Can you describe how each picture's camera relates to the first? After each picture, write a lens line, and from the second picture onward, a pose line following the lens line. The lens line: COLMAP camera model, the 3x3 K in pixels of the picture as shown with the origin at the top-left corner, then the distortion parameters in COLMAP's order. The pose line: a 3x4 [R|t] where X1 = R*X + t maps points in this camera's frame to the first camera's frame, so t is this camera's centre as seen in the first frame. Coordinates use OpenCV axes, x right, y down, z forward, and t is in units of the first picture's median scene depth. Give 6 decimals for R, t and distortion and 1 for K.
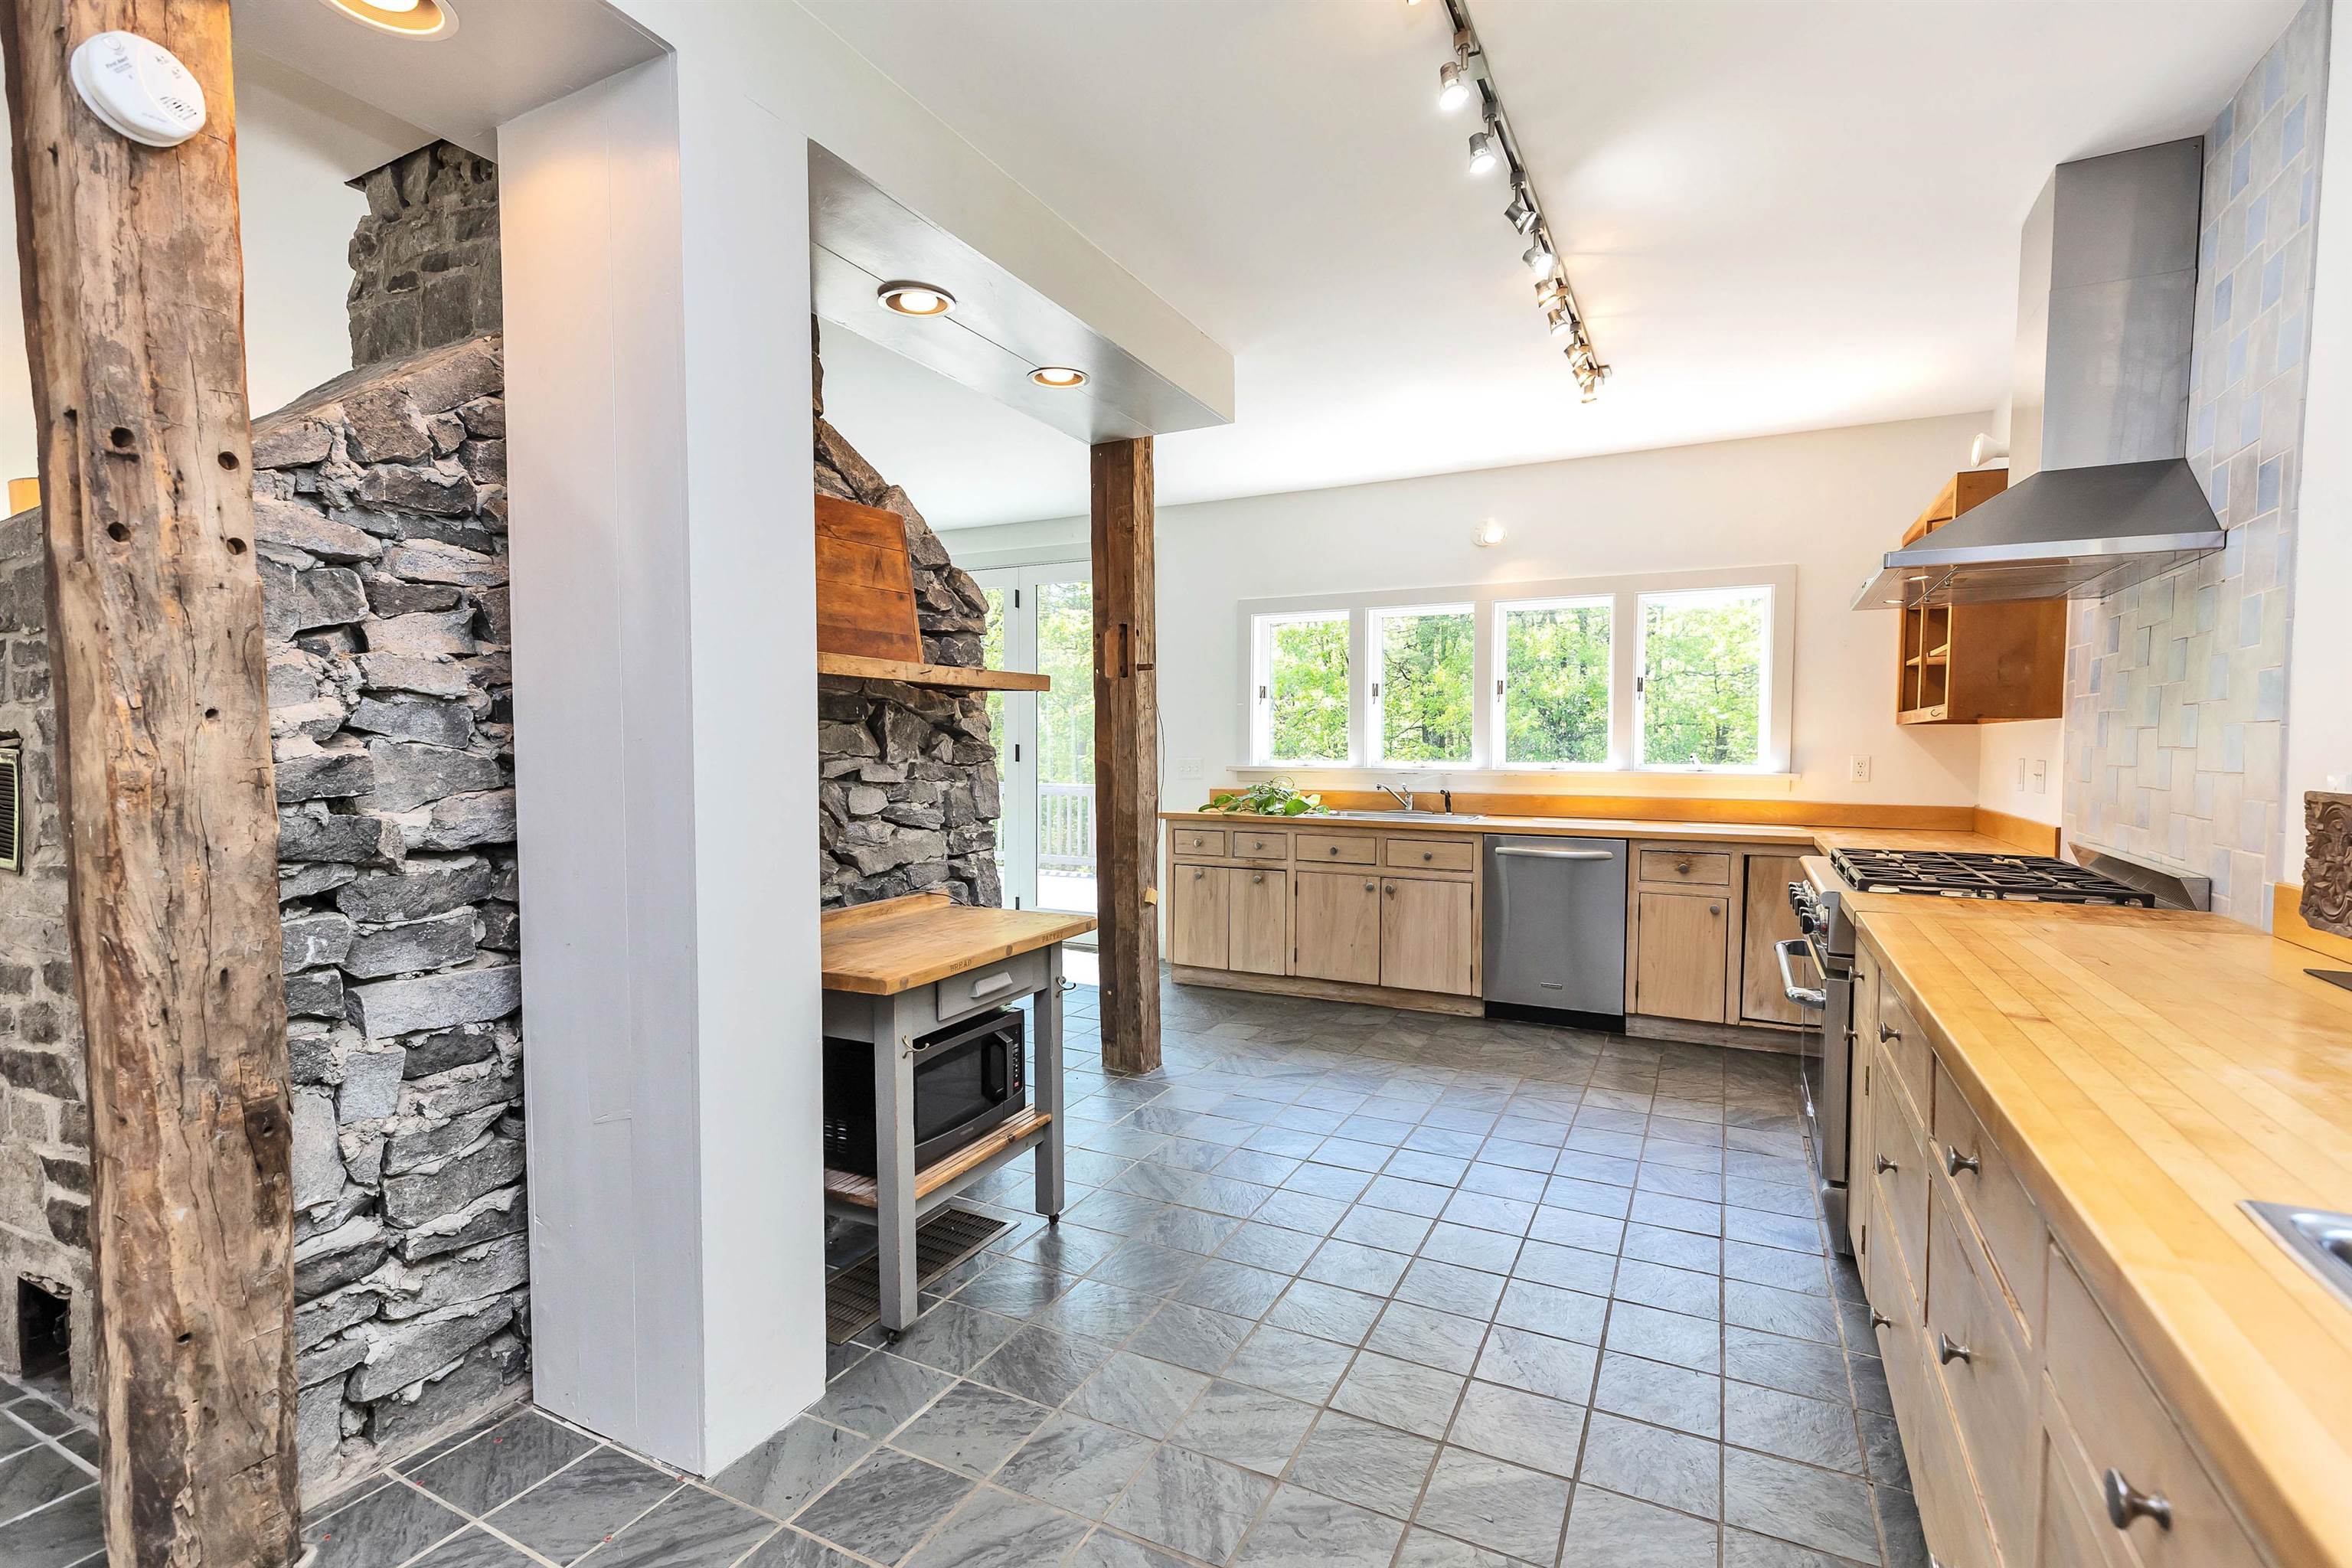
lens RADIAL K [[1069.7, 0, 1196.6], [0, 1069.7, 788.1], [0, 0, 1]] dist [0.009042, -0.000988]
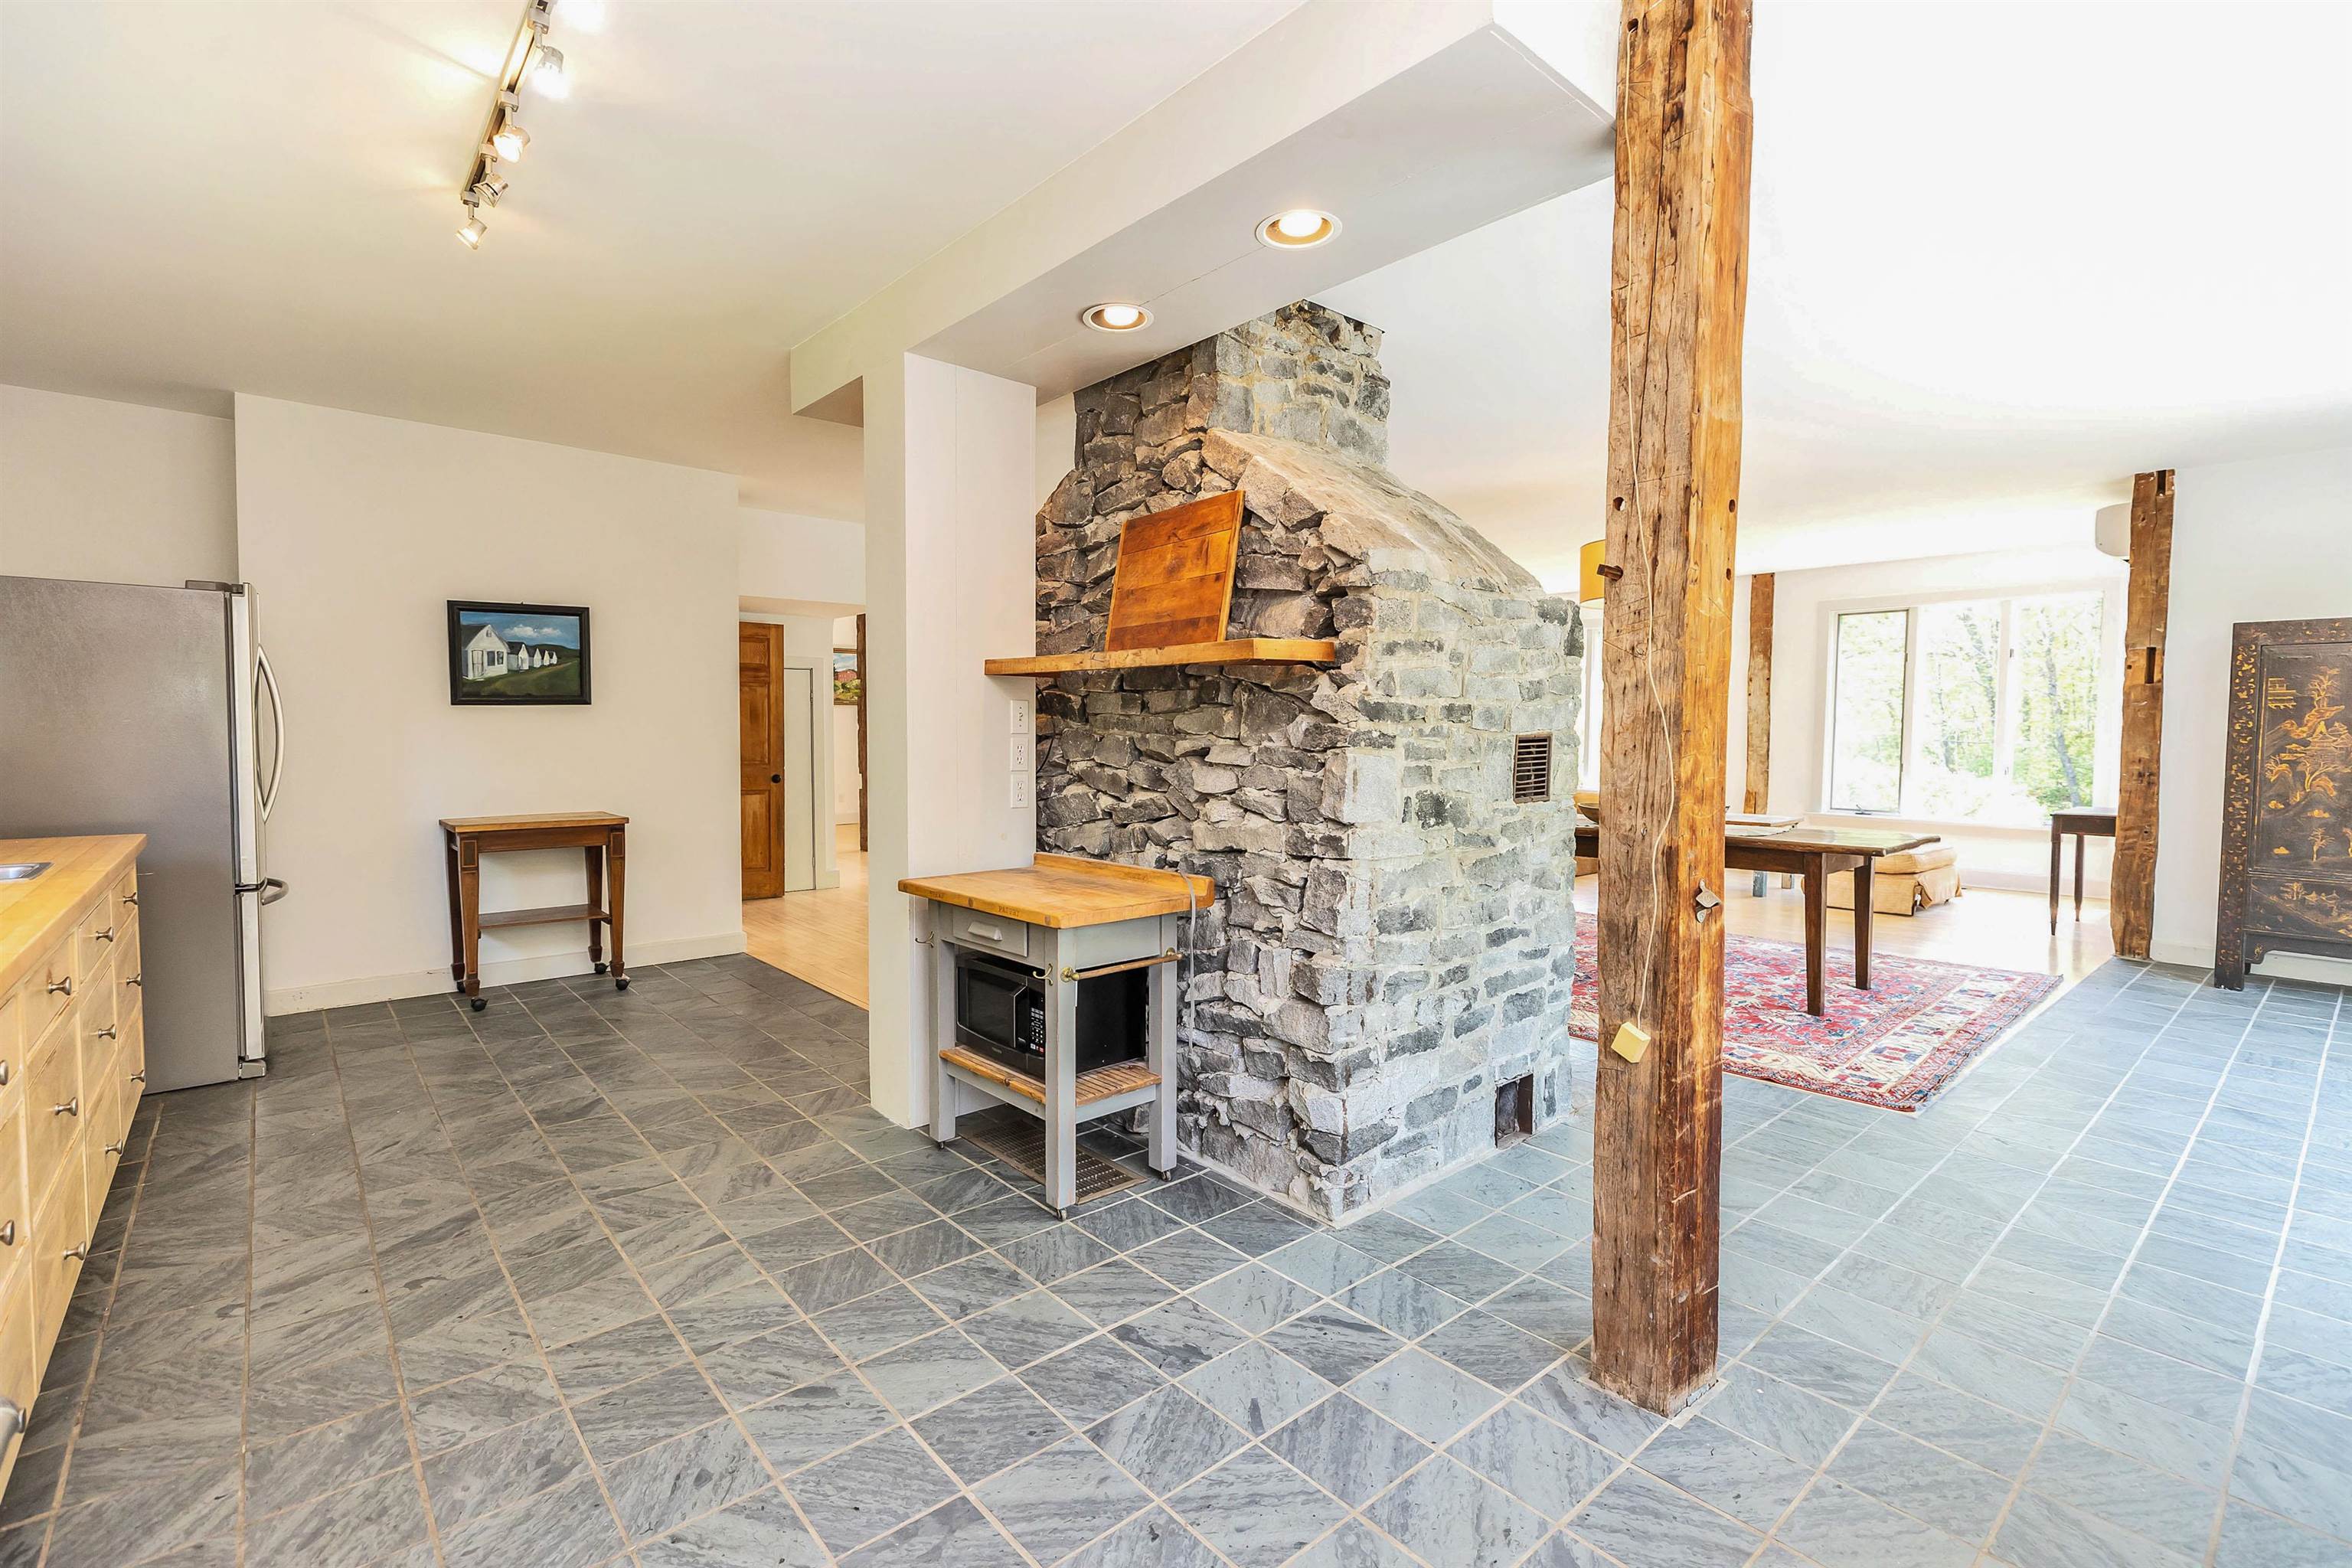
lens RADIAL K [[1069.7, 0, 1184.9], [0, 1069.7, 780.9], [0, 0, 1]] dist [0.009042, -0.000988]
pose [[-0.403543, 0.038854, -0.914136, 0.404125], [-0.043799, 0.997132, 0.061716, -0.031263], [0.913912, 0.064944, -0.400684, 0.859679]]
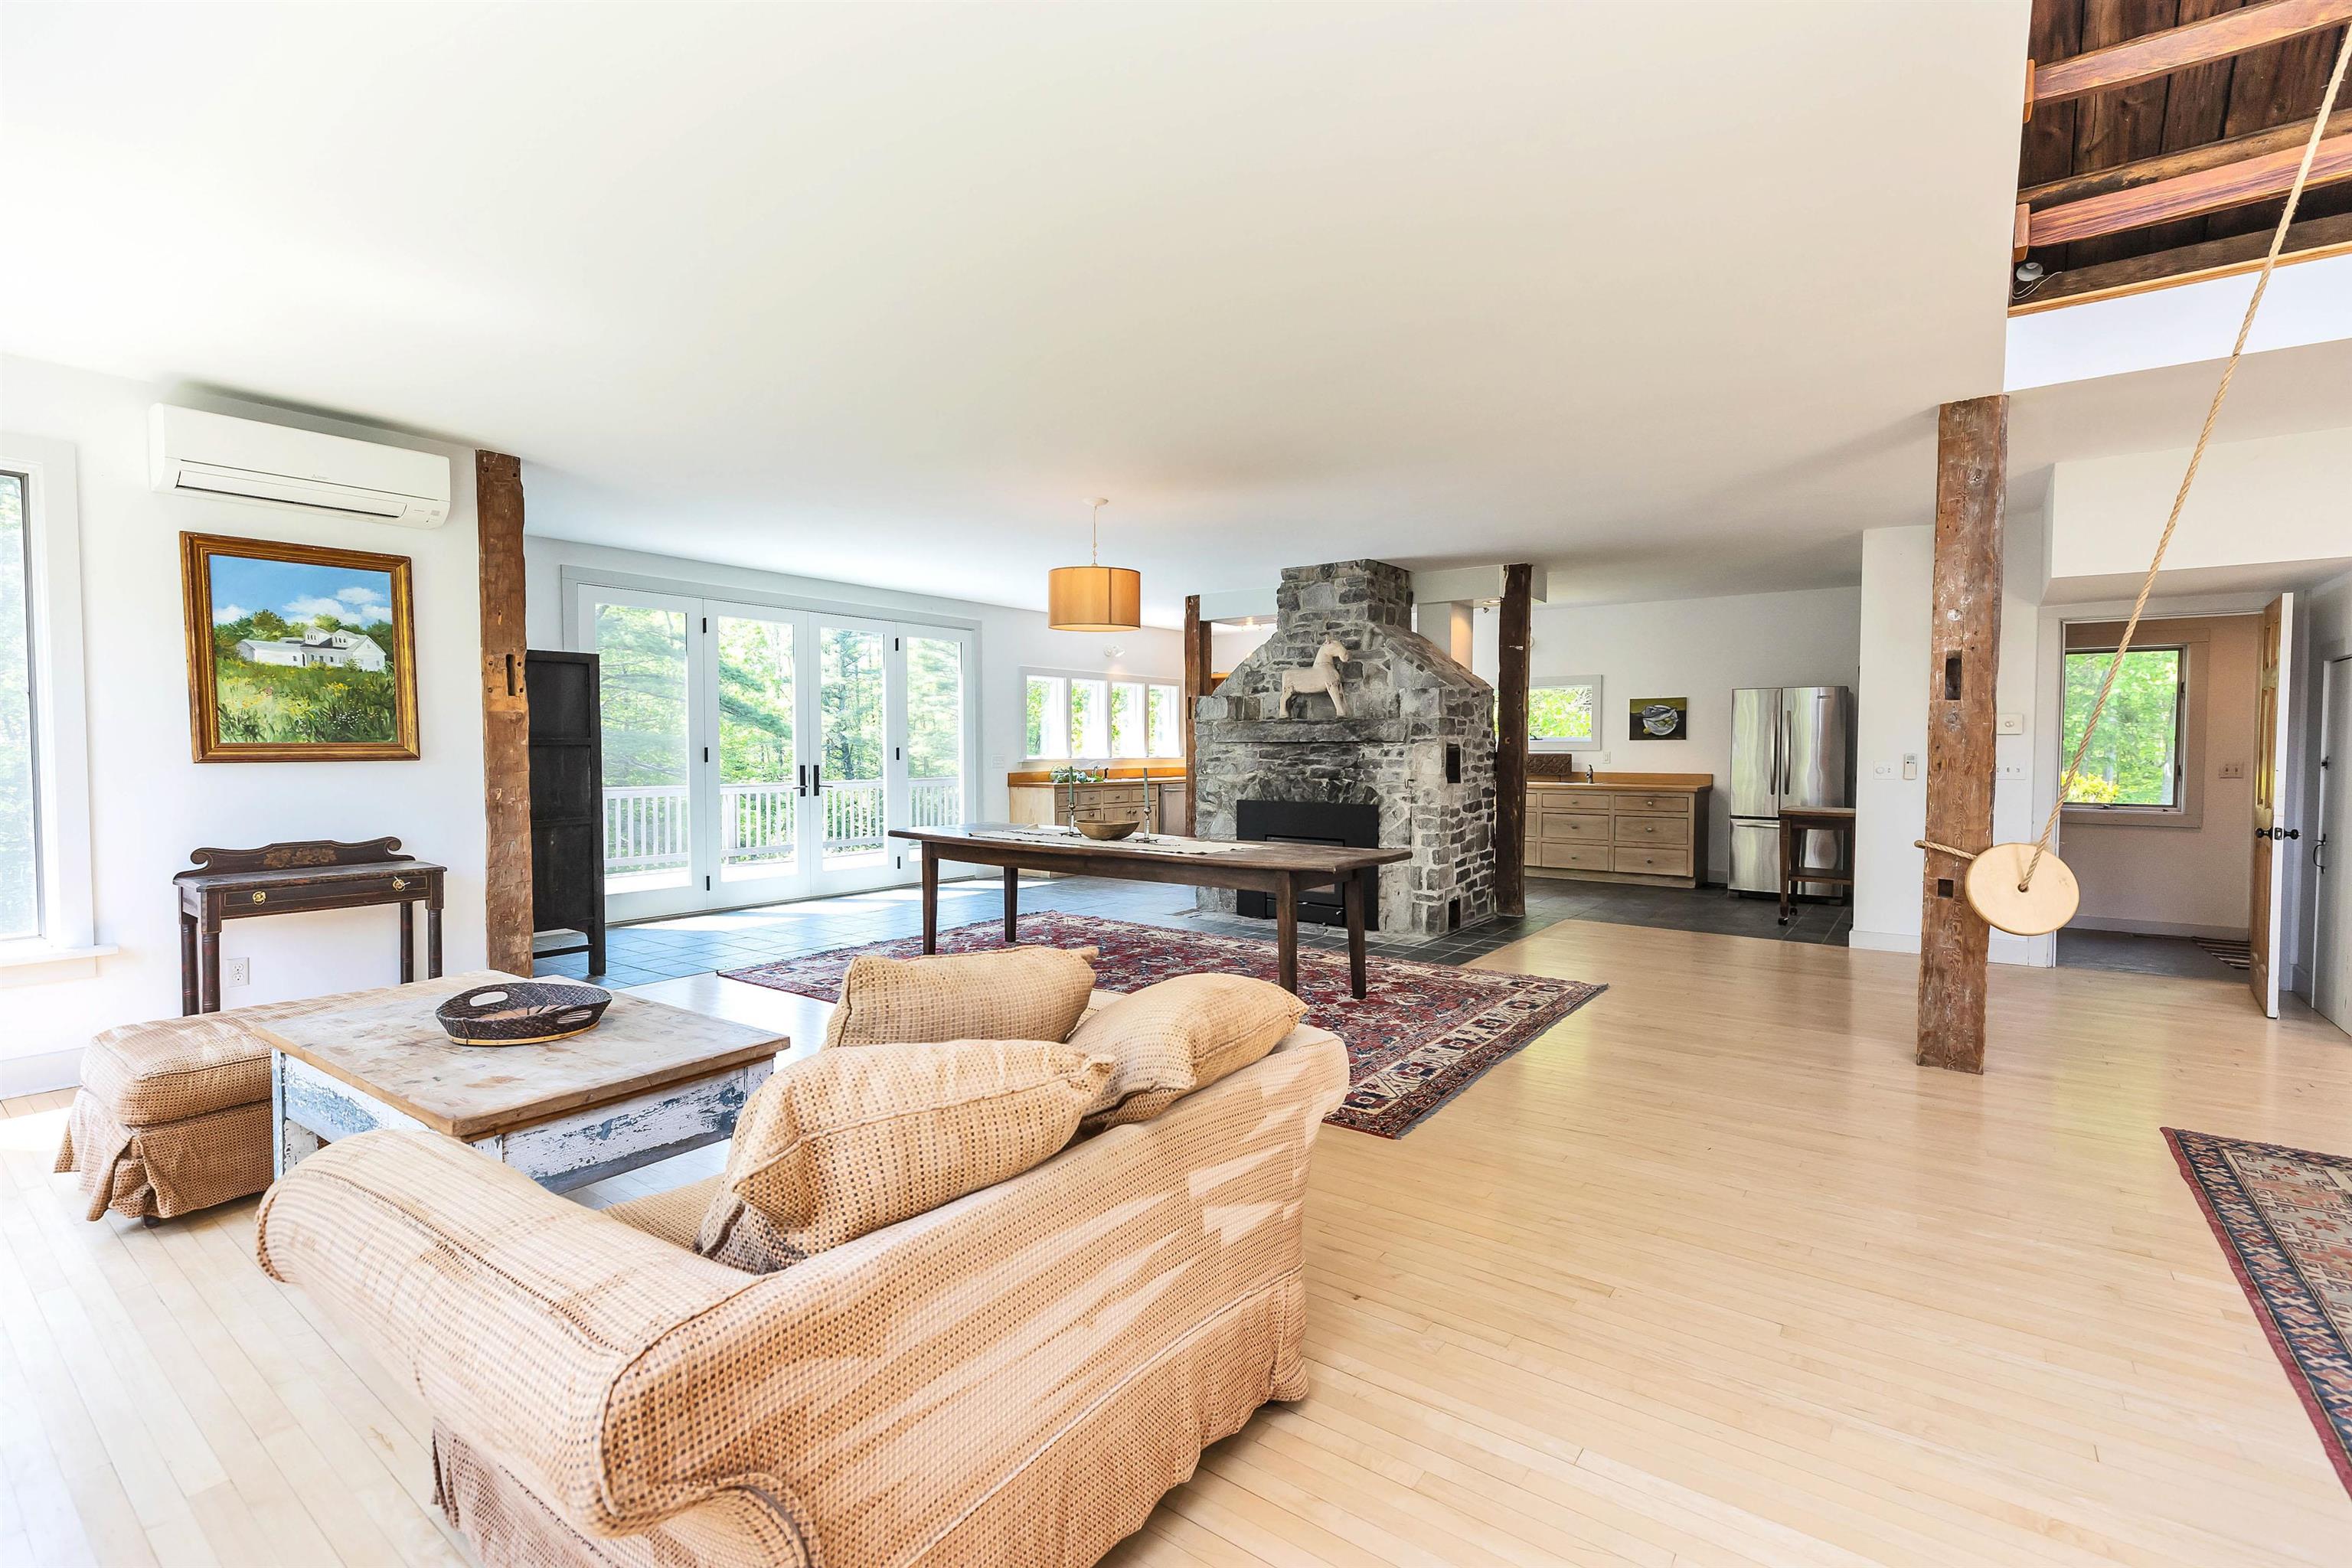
lens RADIAL K [[1069.7, 0, 1162.7], [0, 1069.7, 782.5], [0, 0, 1]] dist [0.009042, -0.000988]
pose [[0.181626, -0.040968, 0.982514, -2.233315], [0.041657, 0.998555, 0.033937, -0.045135], [-0.982485, 0.034764, 0.183070, 0.606305]]
